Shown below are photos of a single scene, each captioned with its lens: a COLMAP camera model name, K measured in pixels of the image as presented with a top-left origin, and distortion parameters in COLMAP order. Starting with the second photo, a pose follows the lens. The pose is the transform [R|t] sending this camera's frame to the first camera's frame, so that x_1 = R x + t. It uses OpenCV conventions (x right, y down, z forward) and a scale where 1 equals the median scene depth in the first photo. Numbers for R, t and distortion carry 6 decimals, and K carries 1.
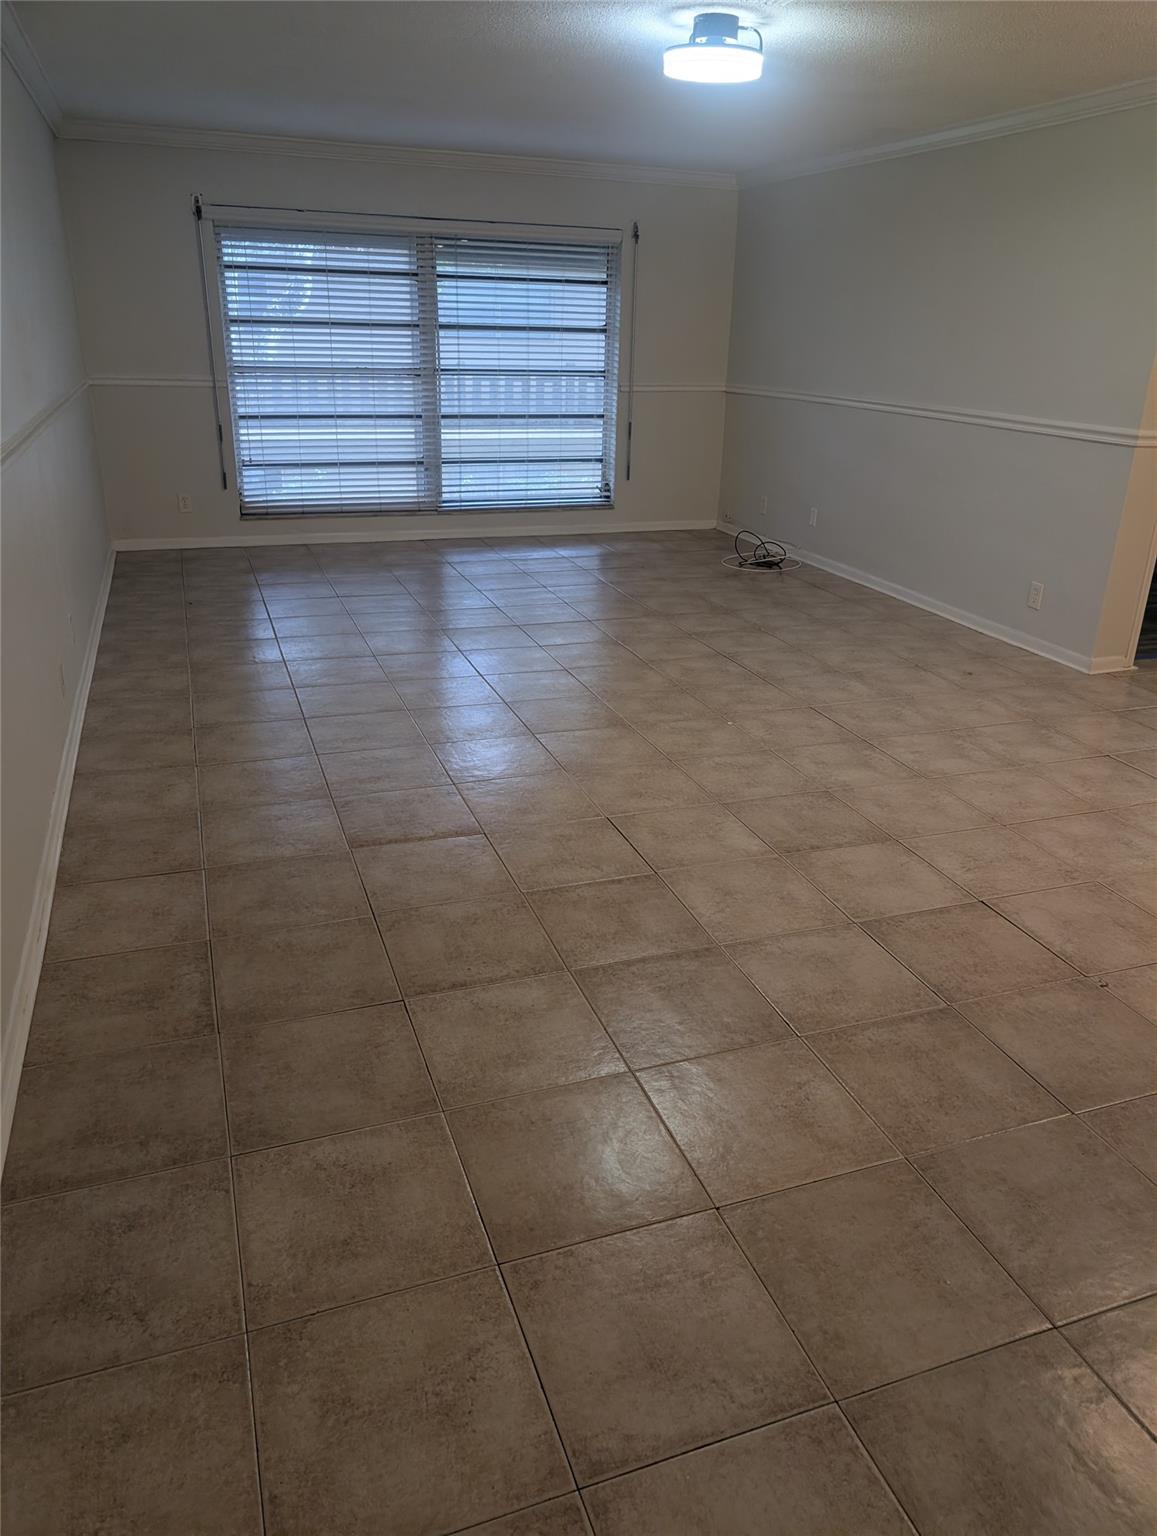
lens RADIAL K [[1093.2, 0, 578.5], [0, 1093.2, 768.0], [0, 0, 1]] dist [0.001159, -0.000004]
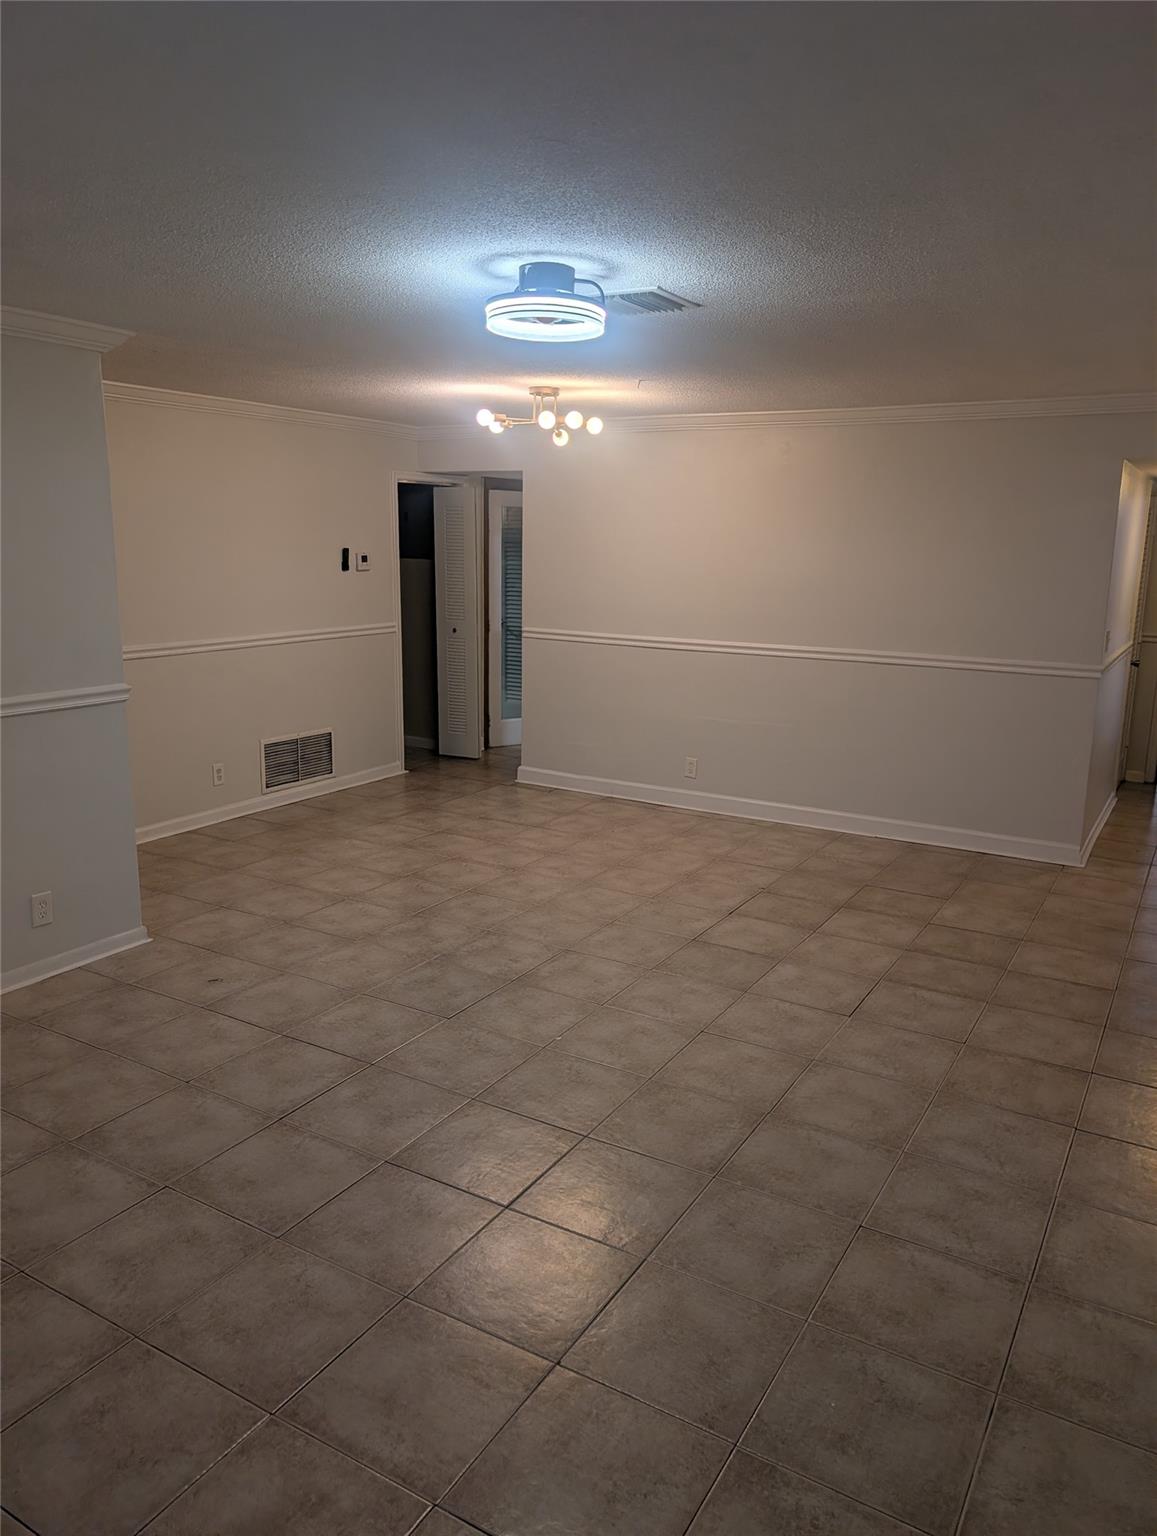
lens RADIAL K [[1093.2, 0, 578.5], [0, 1093.2, 768.0], [0, 0, 1]] dist [0.001159, -0.000004]
pose [[-0.632302, -0.190533, 0.750927, -0.540468], [0.270046, 0.854289, 0.444145, -0.679489], [-0.726133, 0.483618, -0.488717, 1.471780]]
